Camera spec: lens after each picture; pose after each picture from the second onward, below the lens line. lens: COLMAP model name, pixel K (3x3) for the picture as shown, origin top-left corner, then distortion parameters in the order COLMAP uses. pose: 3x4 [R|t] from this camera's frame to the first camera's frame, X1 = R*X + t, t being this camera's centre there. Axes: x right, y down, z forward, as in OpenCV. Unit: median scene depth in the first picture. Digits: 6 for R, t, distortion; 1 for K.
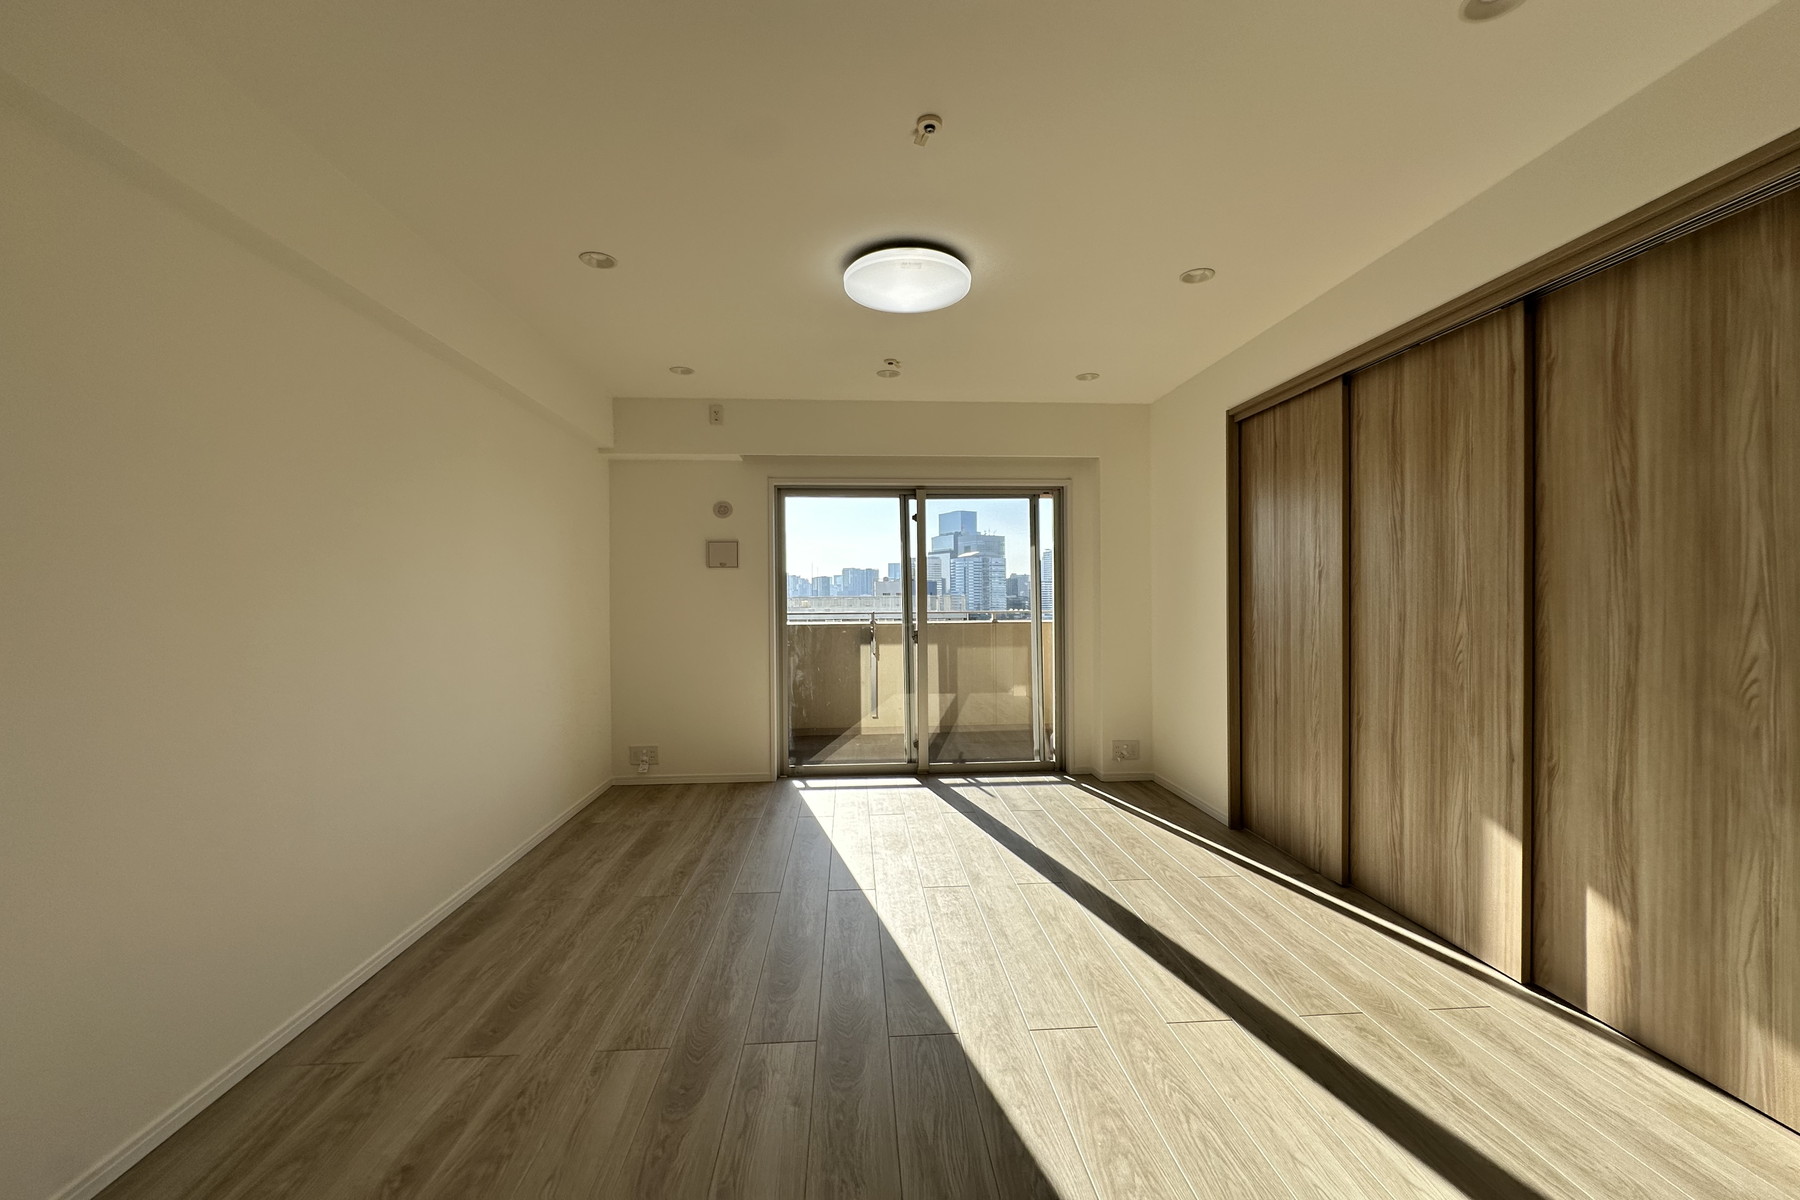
lens RADIAL K [[712.1, 0, 900.0], [0, 712.1, 600.0], [0, 0, 1]] dist [-0.002311, -0.000495]
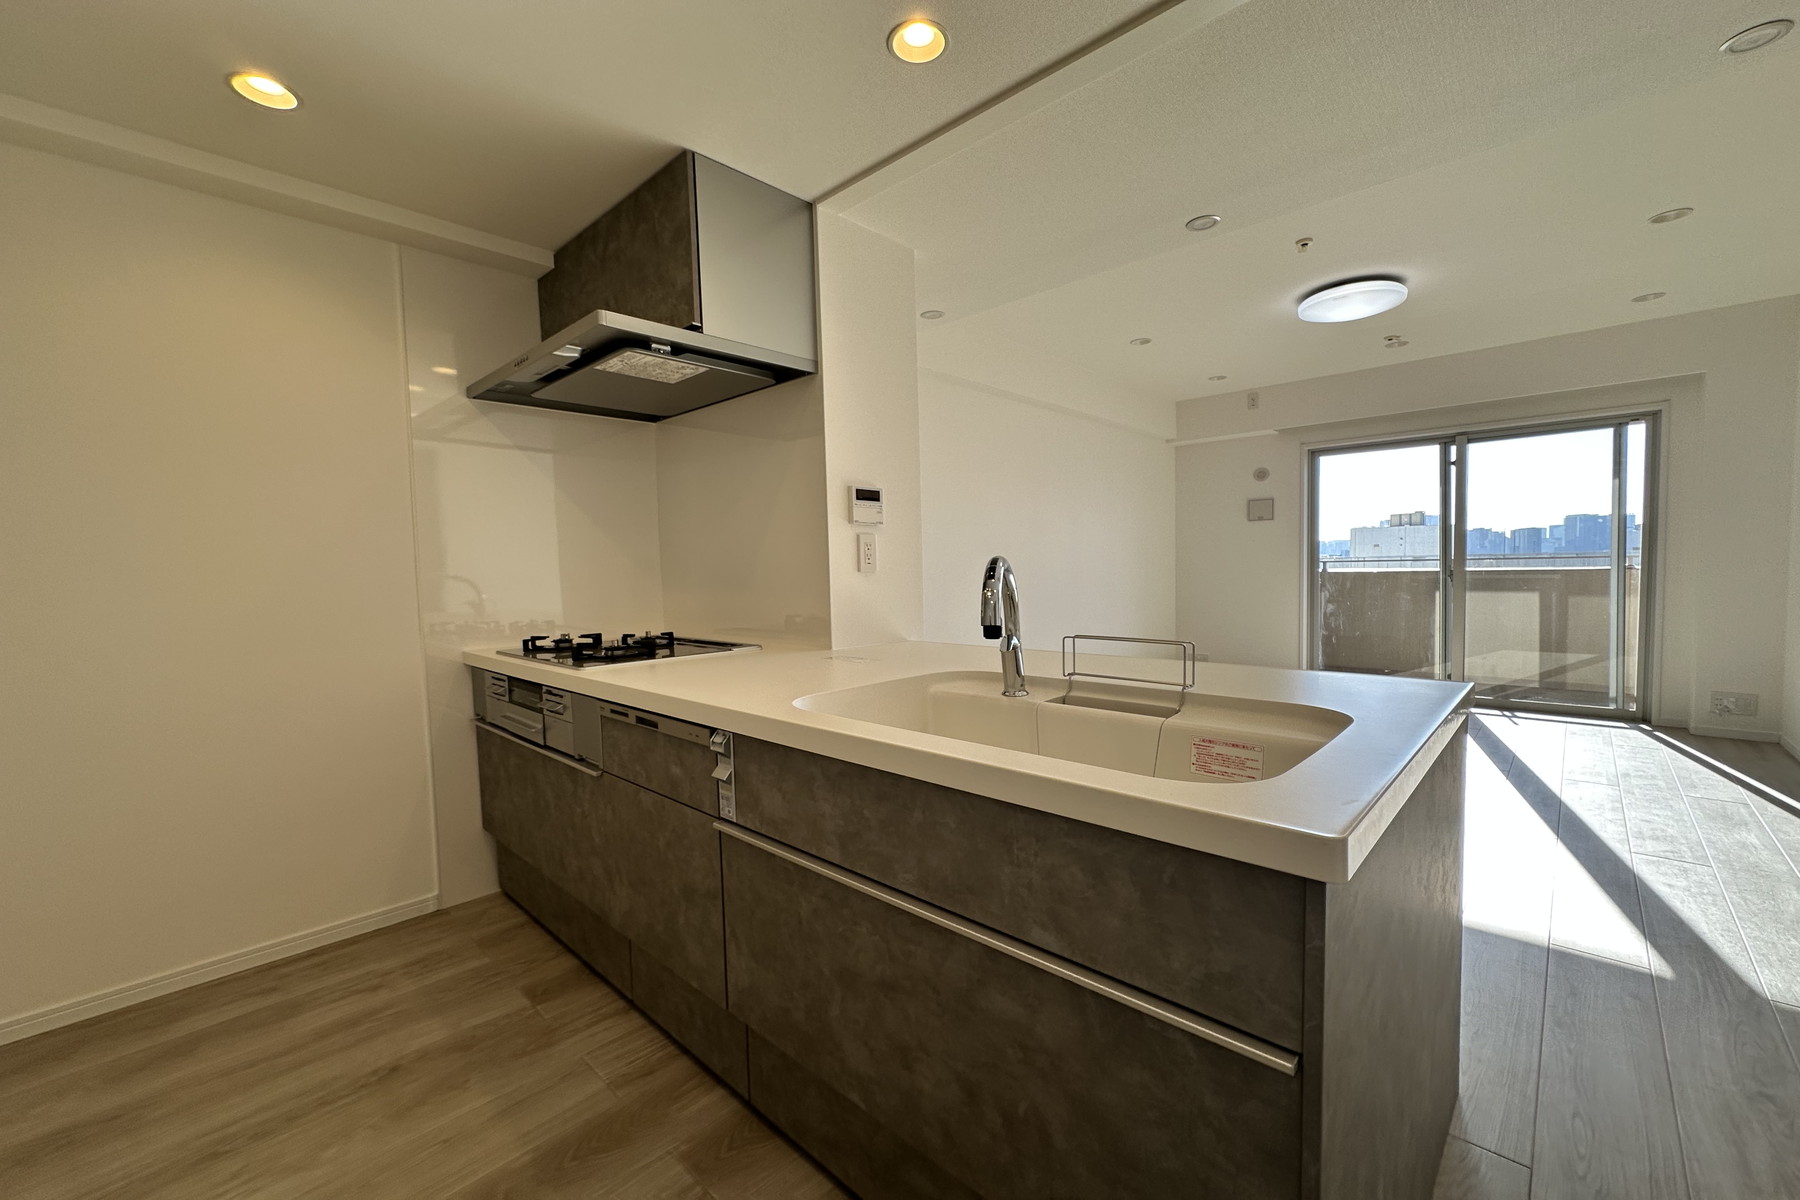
lens RADIAL K [[712.1, 0, 900.0], [0, 712.1, 600.0], [0, 0, 1]] dist [-0.002311, -0.000495]
pose [[0.670890, 0.027233, -0.741057, 0.277950], [0.011286, 0.998835, 0.046924, 0.031146], [0.741471, -0.039845, 0.669801, -0.352483]]
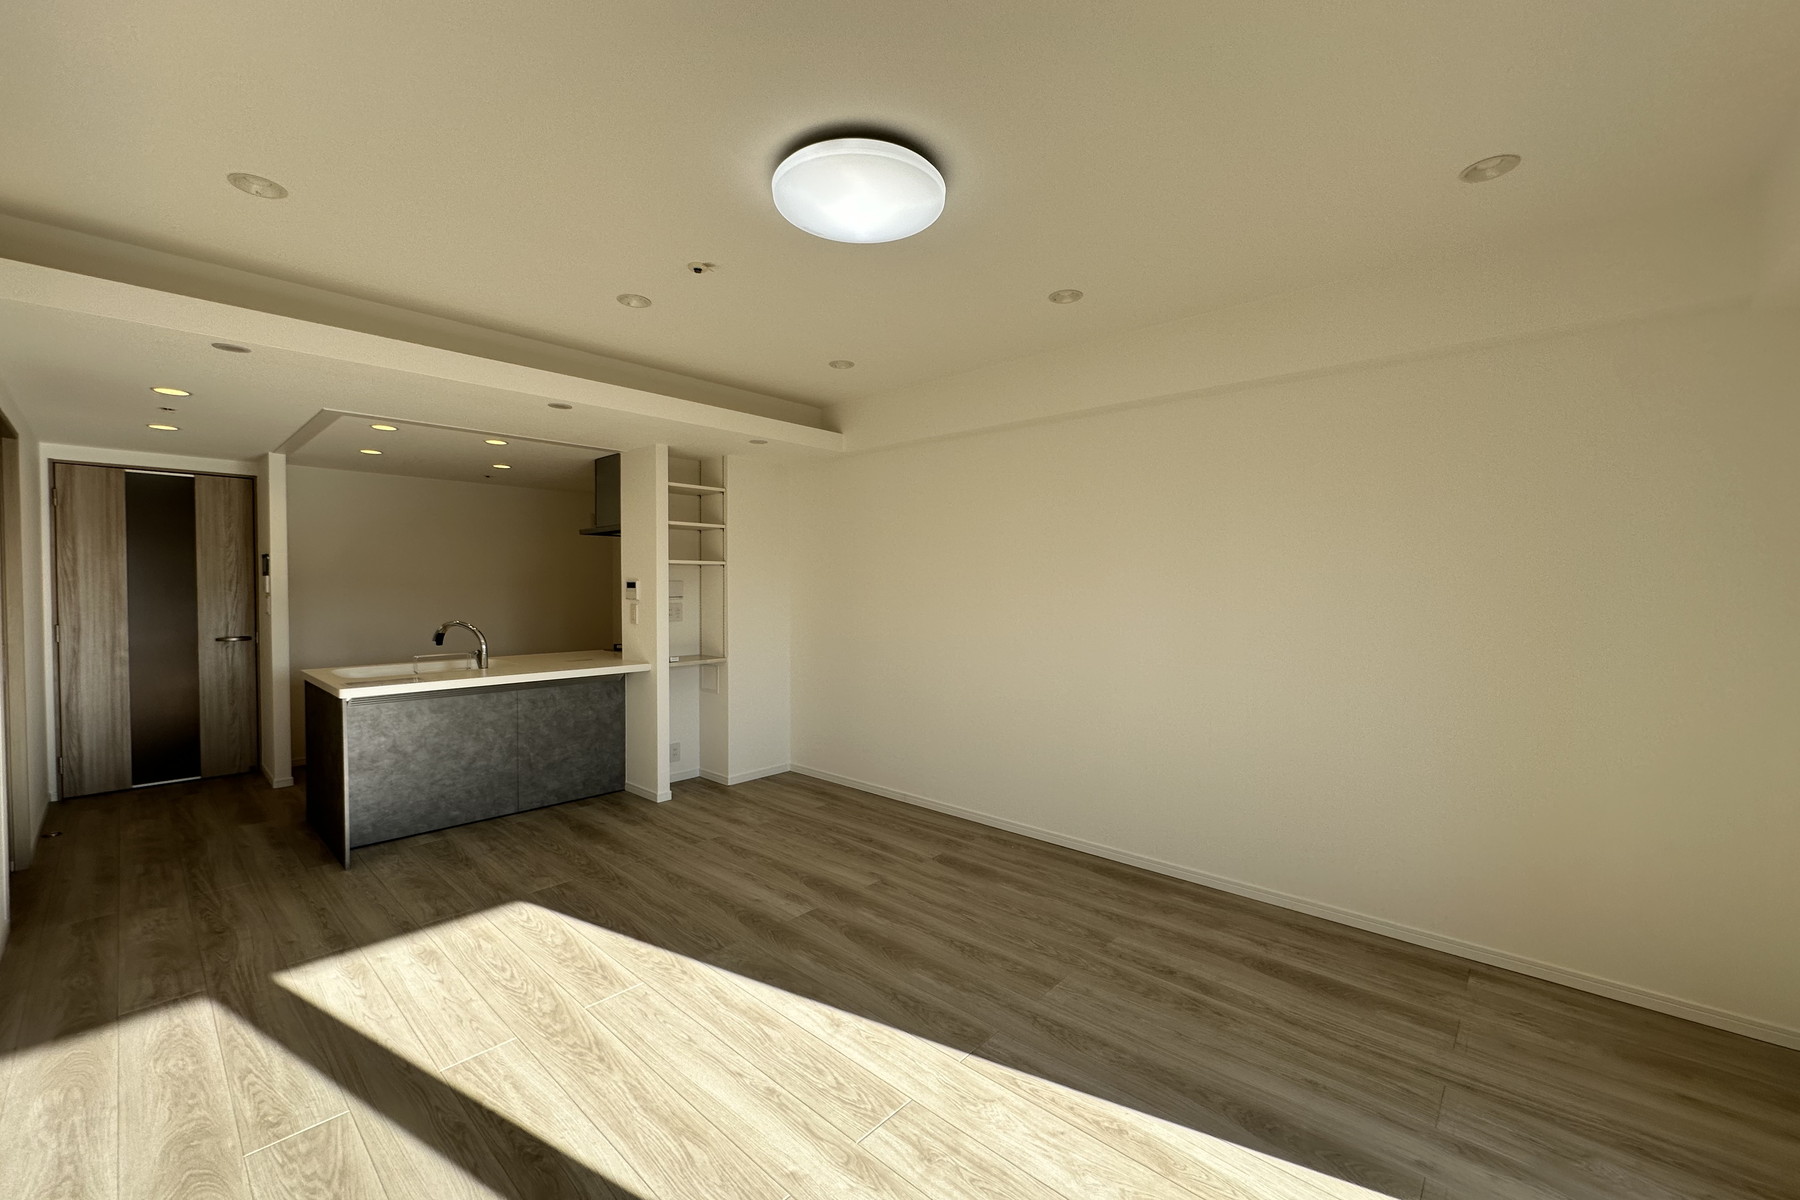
lens RADIAL K [[712.1, 0, 900.0], [0, 712.1, 600.0], [0, 0, 1]] dist [-0.002311, -0.000495]
pose [[-0.720918, 0.021387, -0.692690, 0.304008], [-0.001153, 0.999485, 0.032059, -0.031340], [0.693020, 0.023911, -0.720522, 0.952153]]
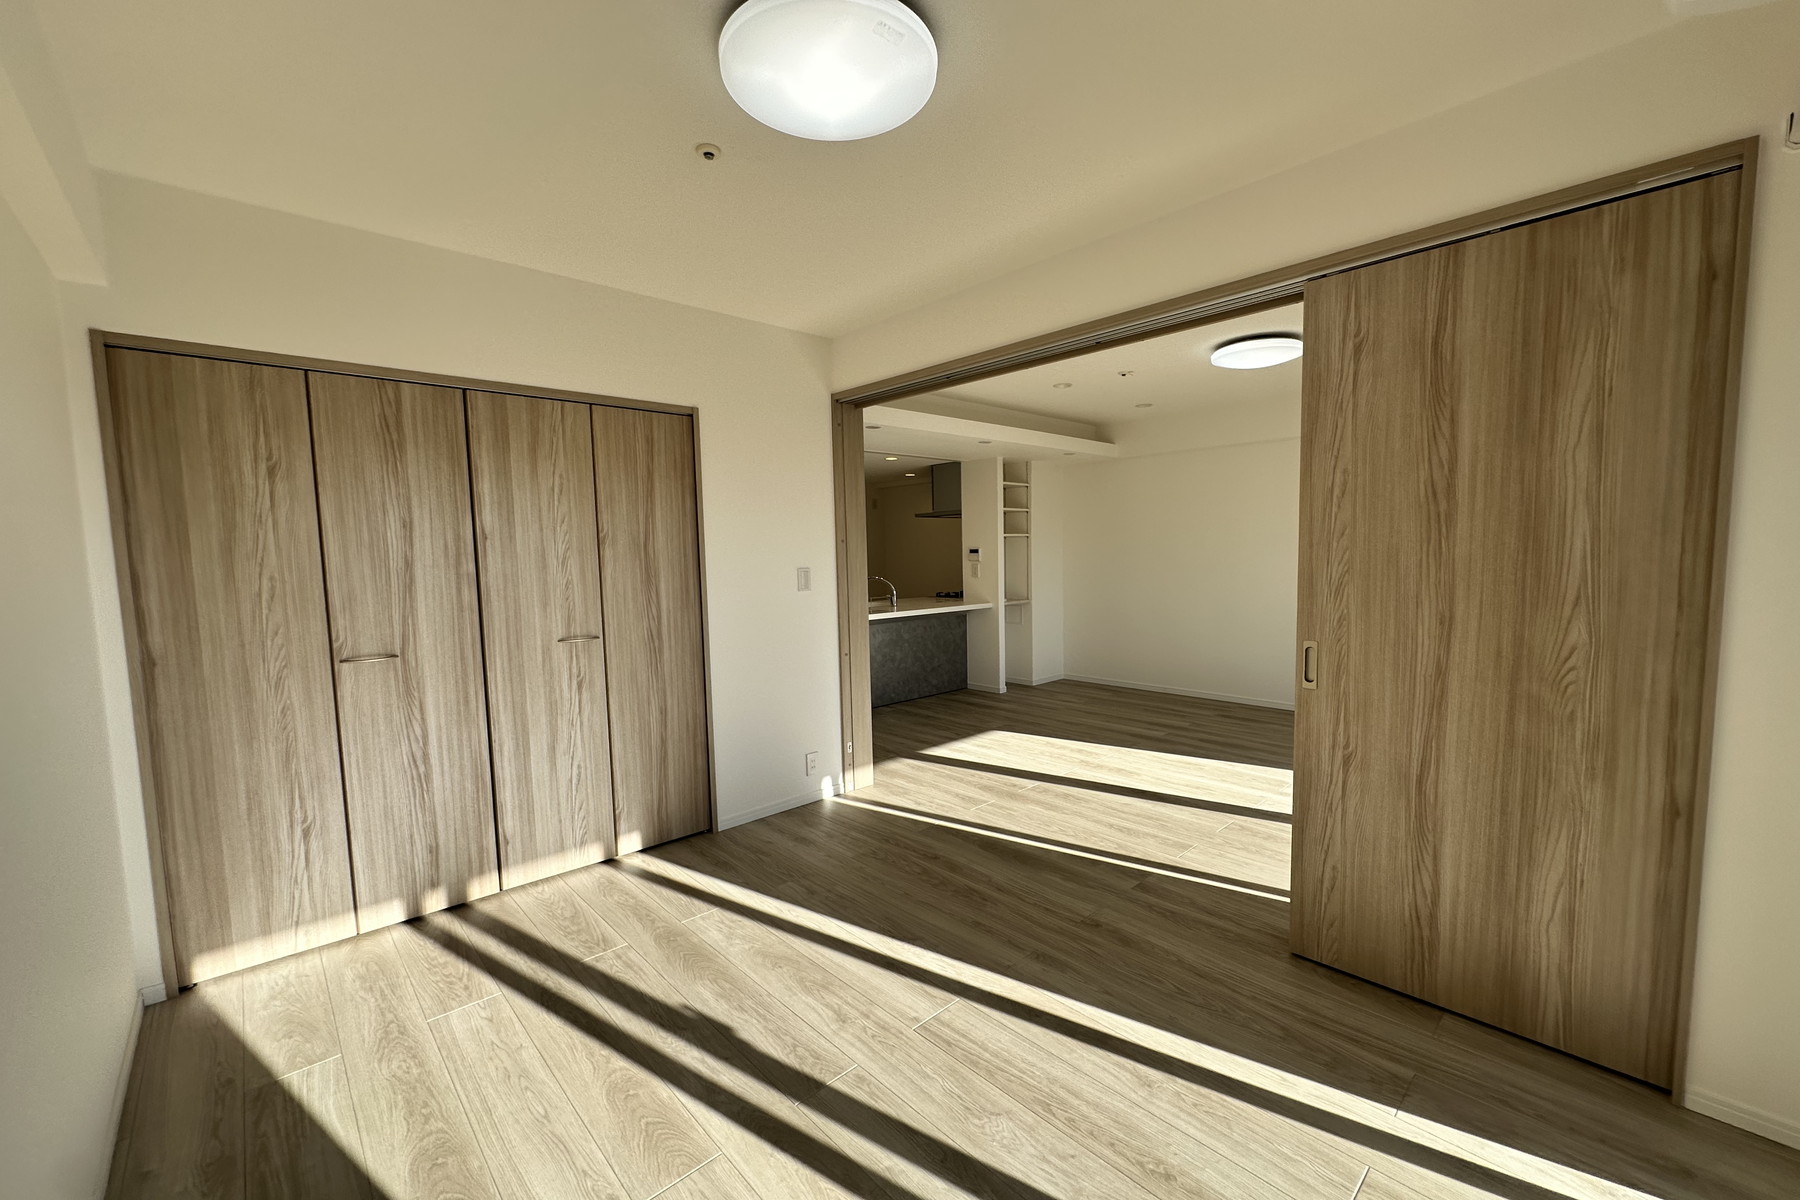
lens RADIAL K [[712.1, 0, 900.0], [0, 712.1, 600.0], [0, 0, 1]] dist [-0.002311, -0.000495]
pose [[-0.775500, 0.063515, -0.628145, 0.949555], [0.018000, 0.996747, 0.078563, -0.038340], [0.631091, 0.049619, -0.774120, 1.035884]]
